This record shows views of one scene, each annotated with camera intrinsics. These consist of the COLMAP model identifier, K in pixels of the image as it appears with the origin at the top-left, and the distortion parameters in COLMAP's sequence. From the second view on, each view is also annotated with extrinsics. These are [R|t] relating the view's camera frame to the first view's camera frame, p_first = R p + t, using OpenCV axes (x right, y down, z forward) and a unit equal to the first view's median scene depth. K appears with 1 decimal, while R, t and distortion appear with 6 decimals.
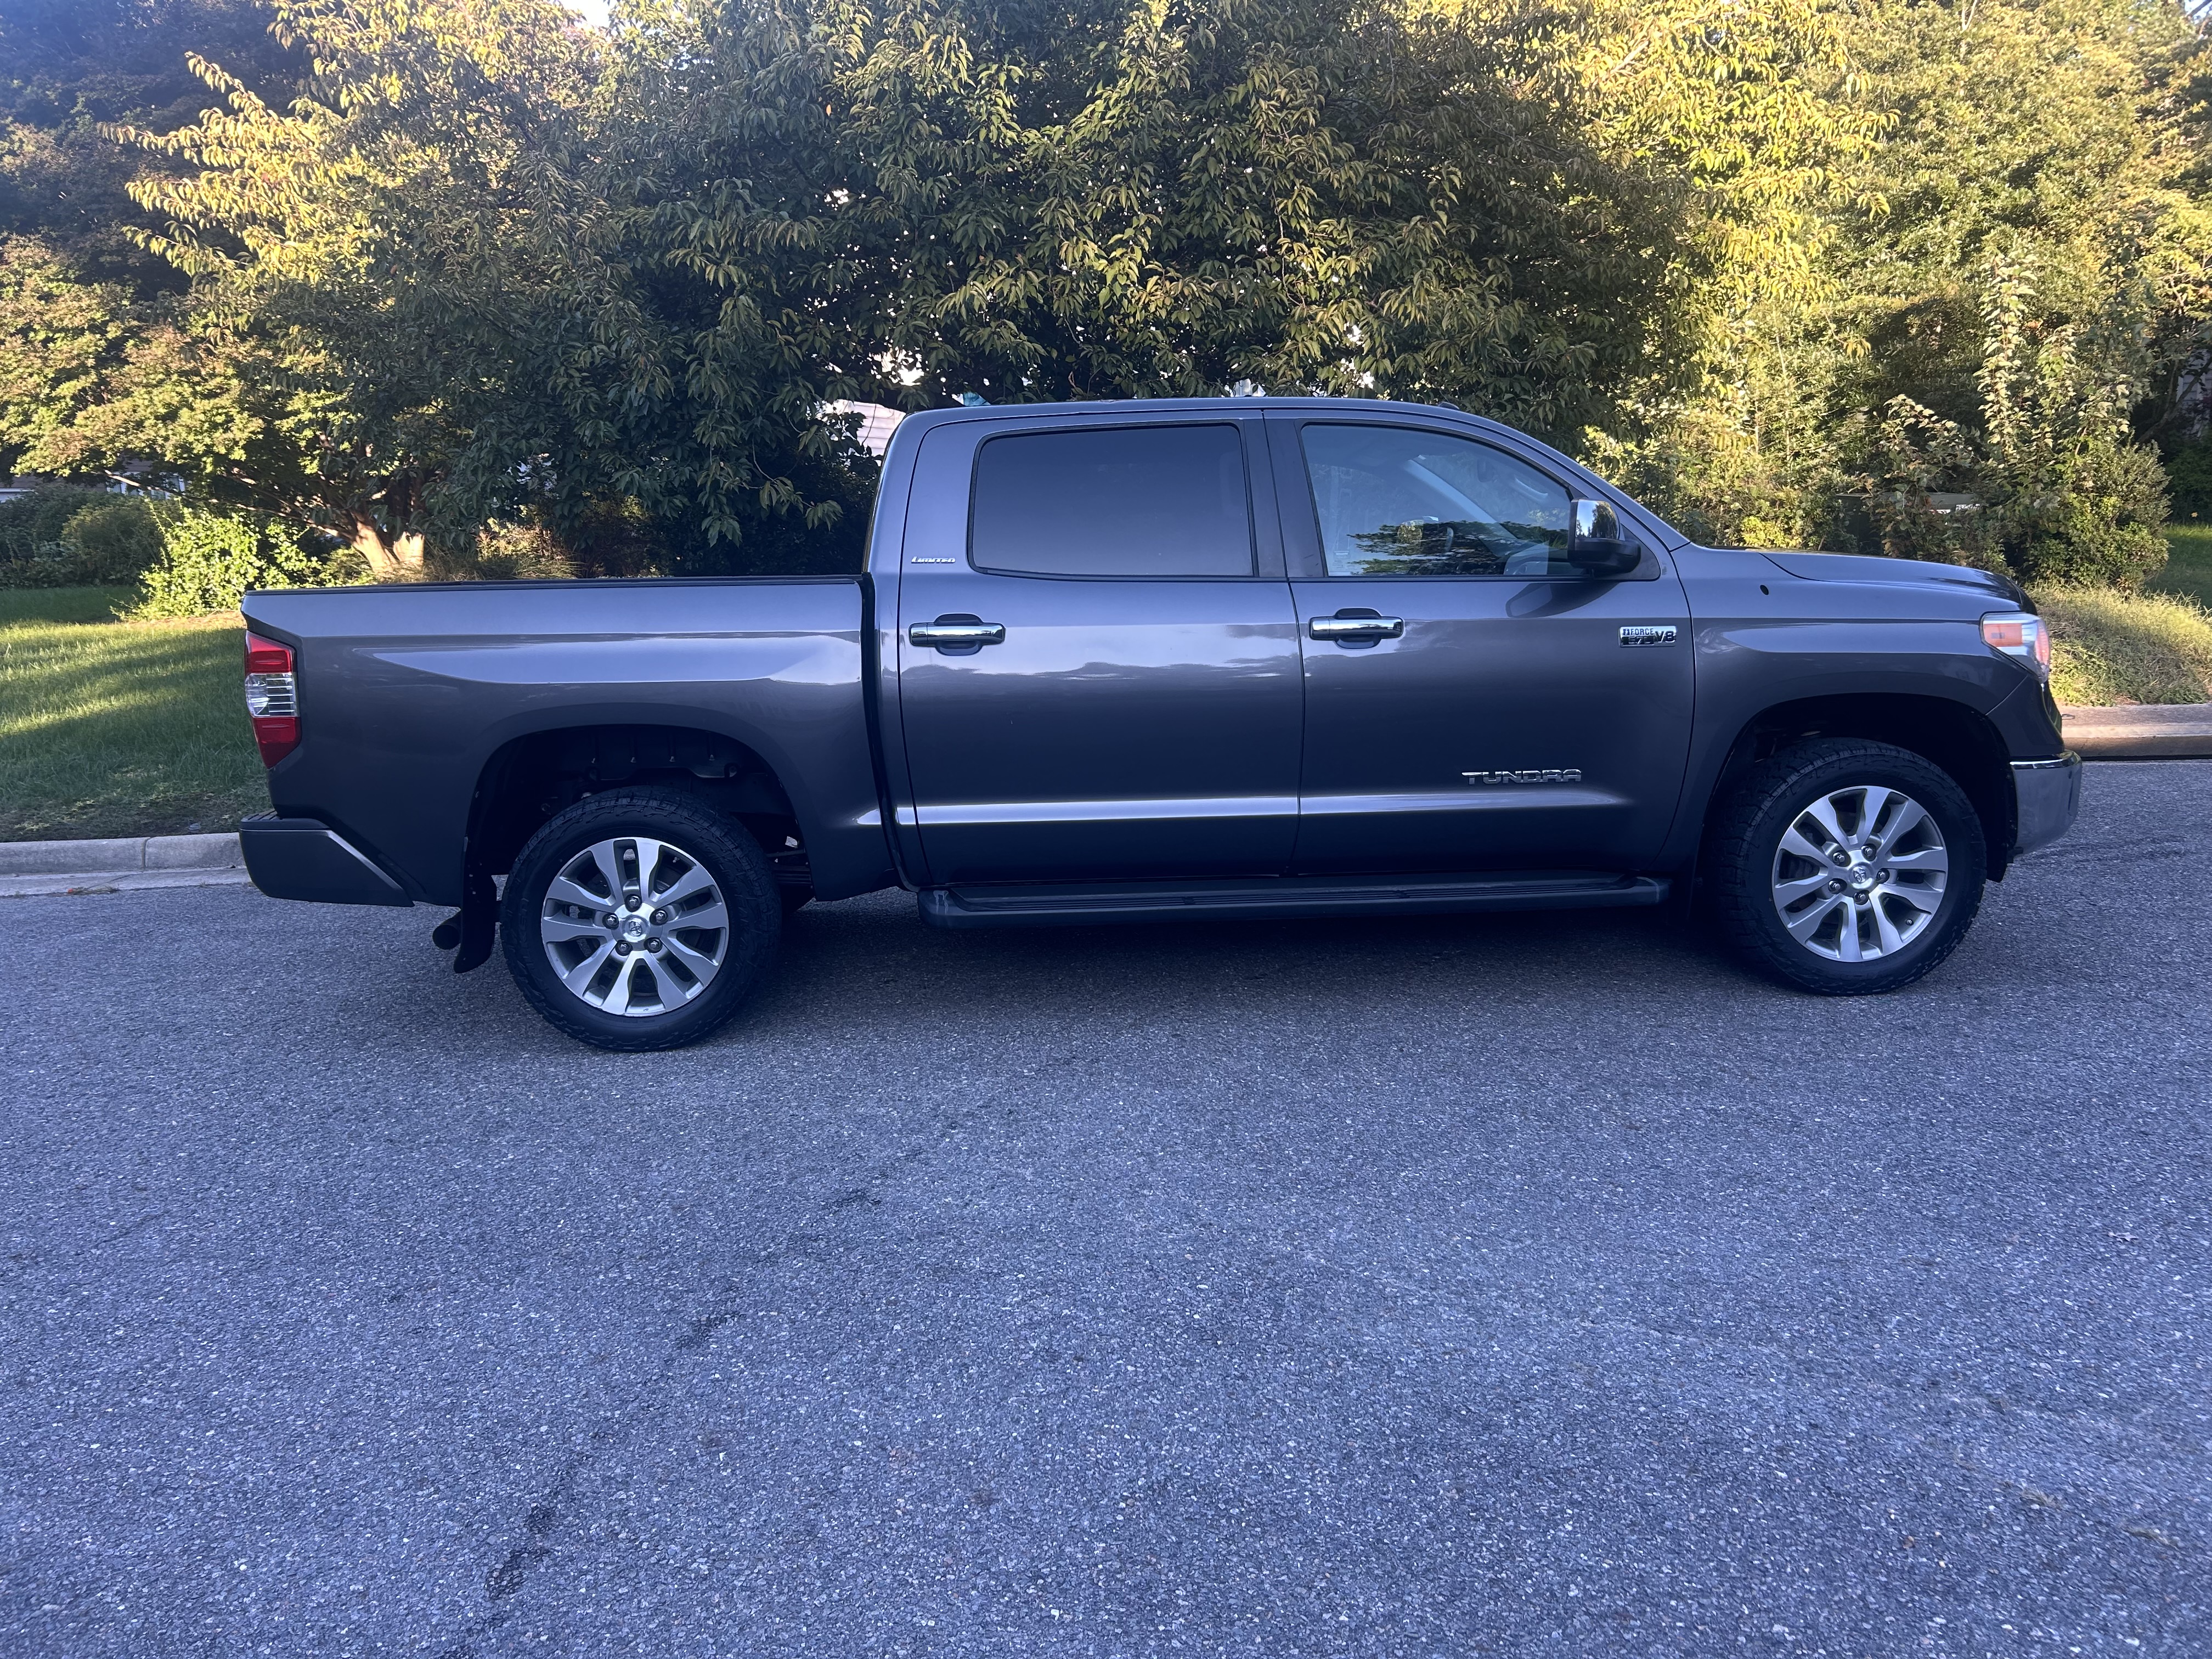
lens RADIAL K [[1665.7, 0, 1104.2], [0, 1665.7, 853.9], [0, 0, 1]] dist [0.045451, -0.046914]
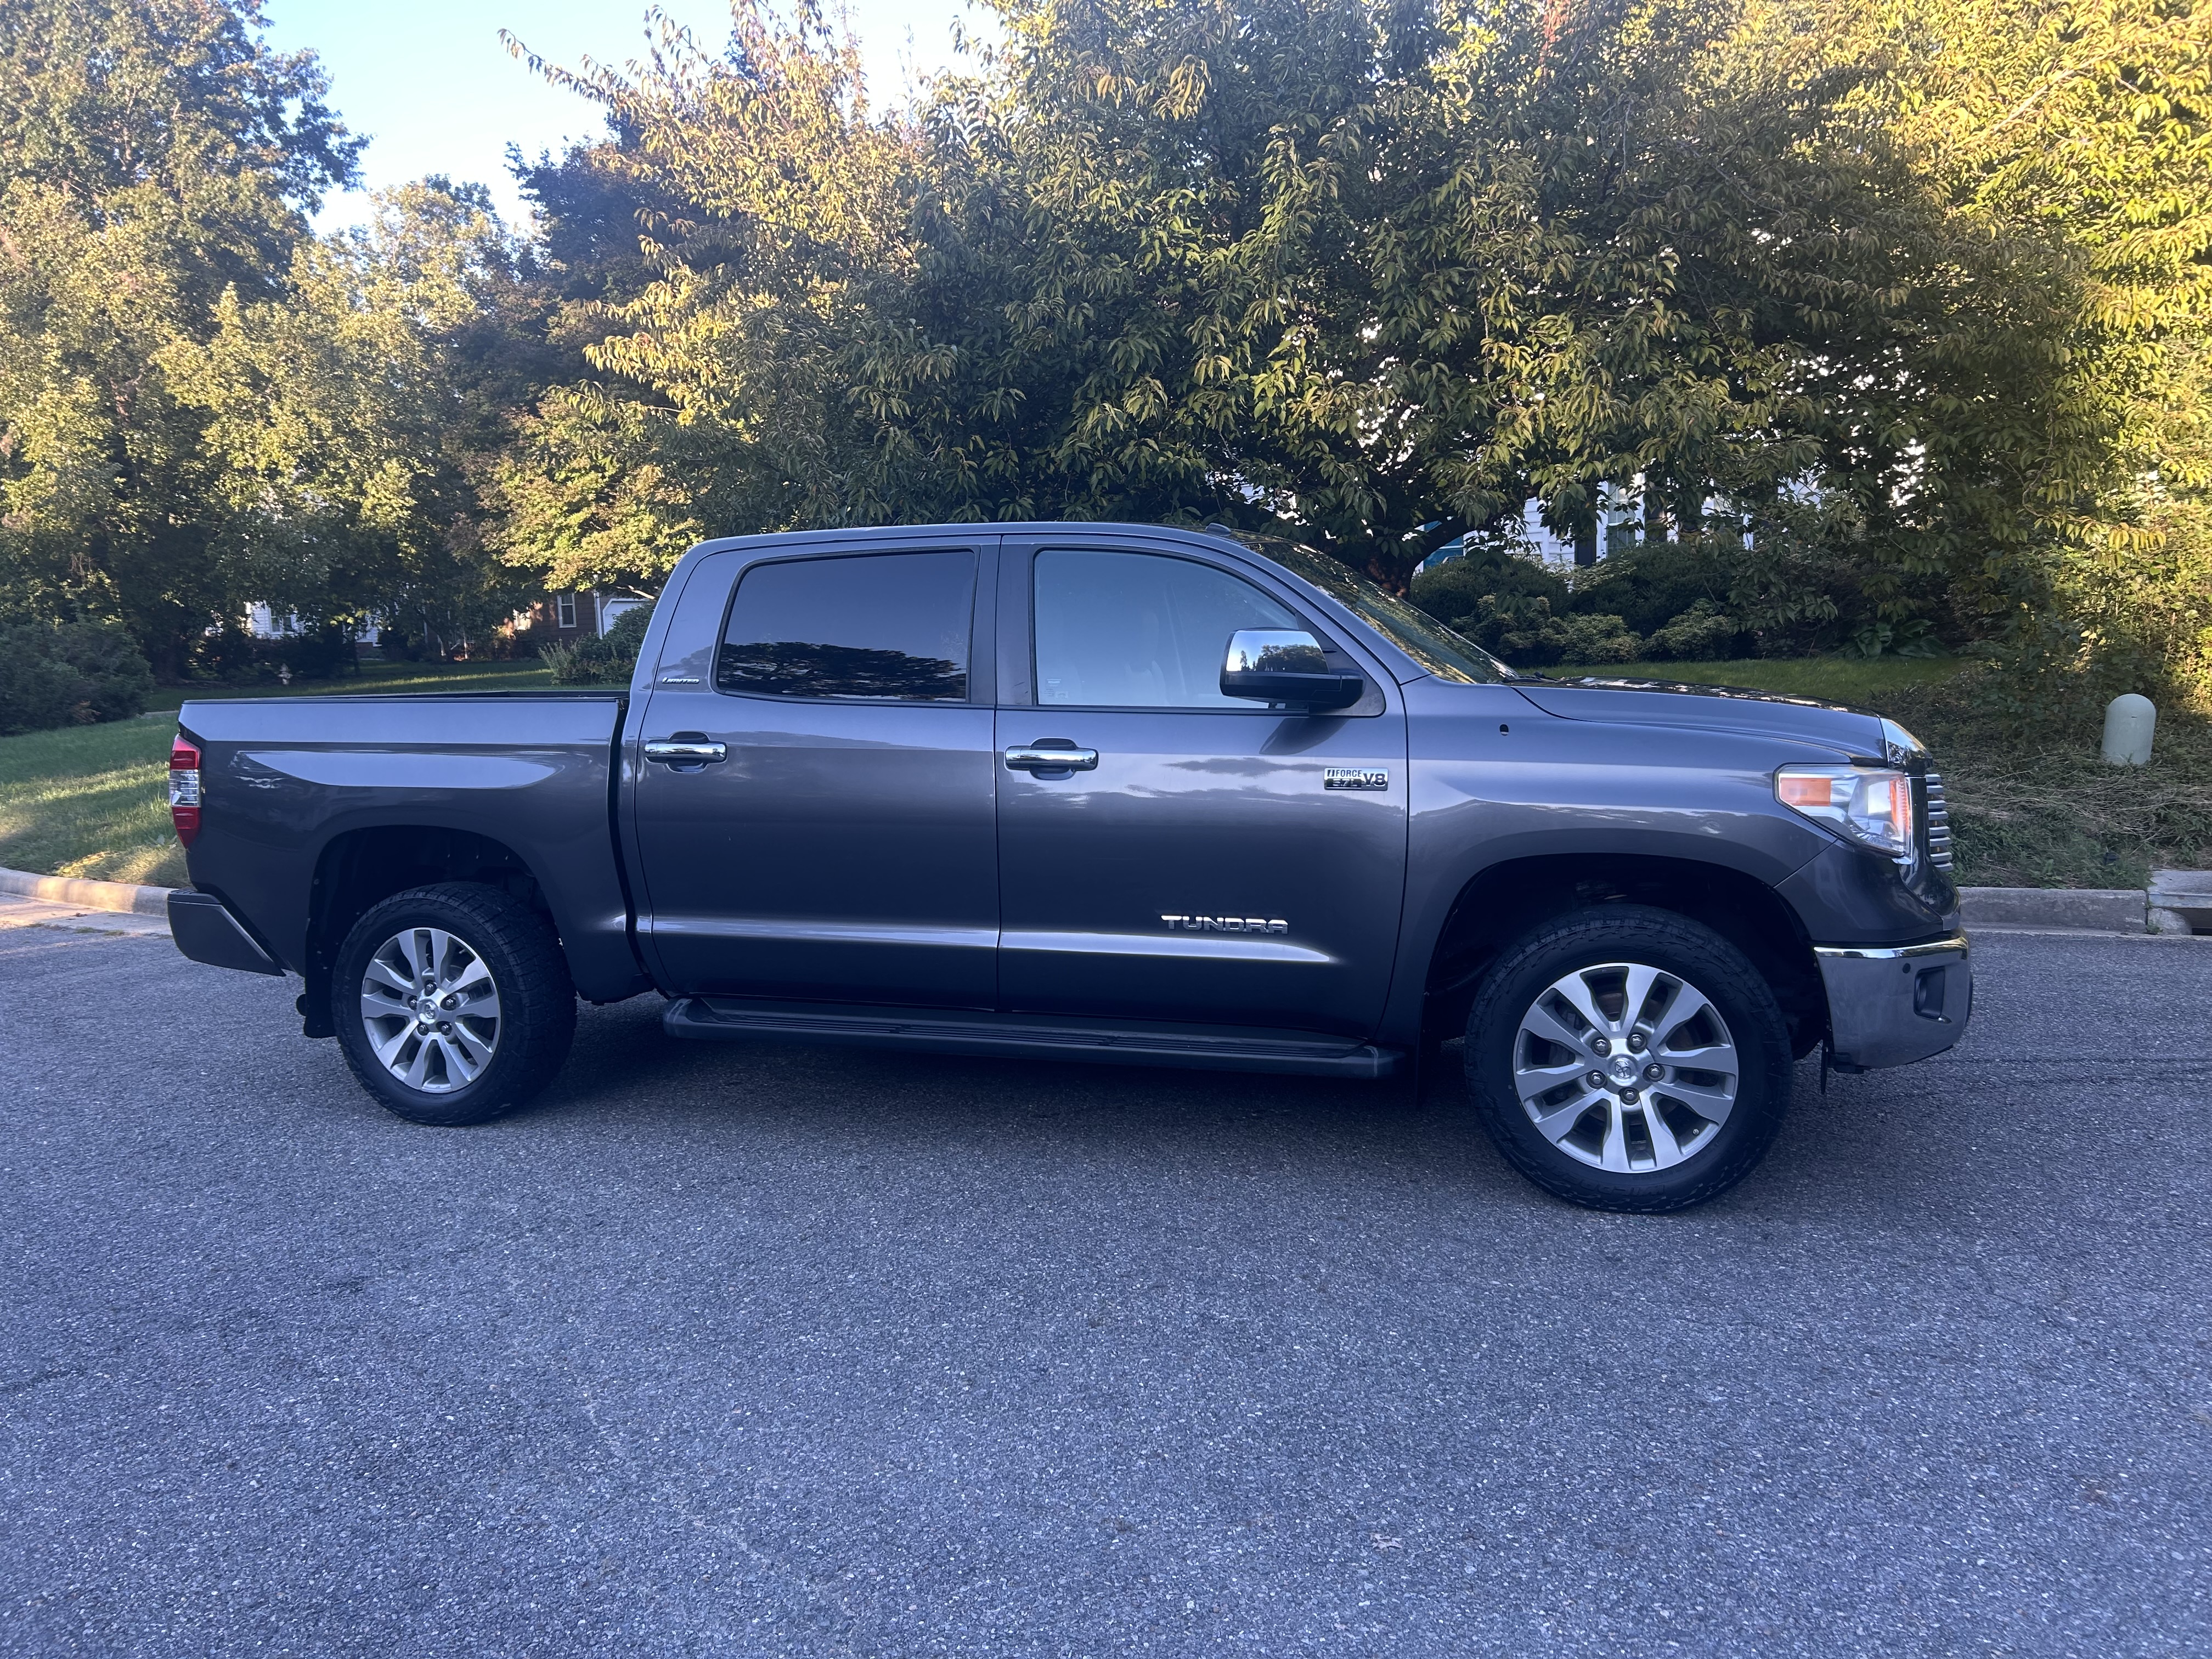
lens RADIAL K [[1685.3, 0, 1106.0], [0, 1685.3, 829.5], [0, 0, 1]] dist [0.064206, -0.079543]
pose [[0.932682, 0.044881, -0.357897, 0.517344], [-0.071320, 0.995586, -0.061014, -0.037068], [0.353579, 0.082432, 0.931766, 0.111540]]
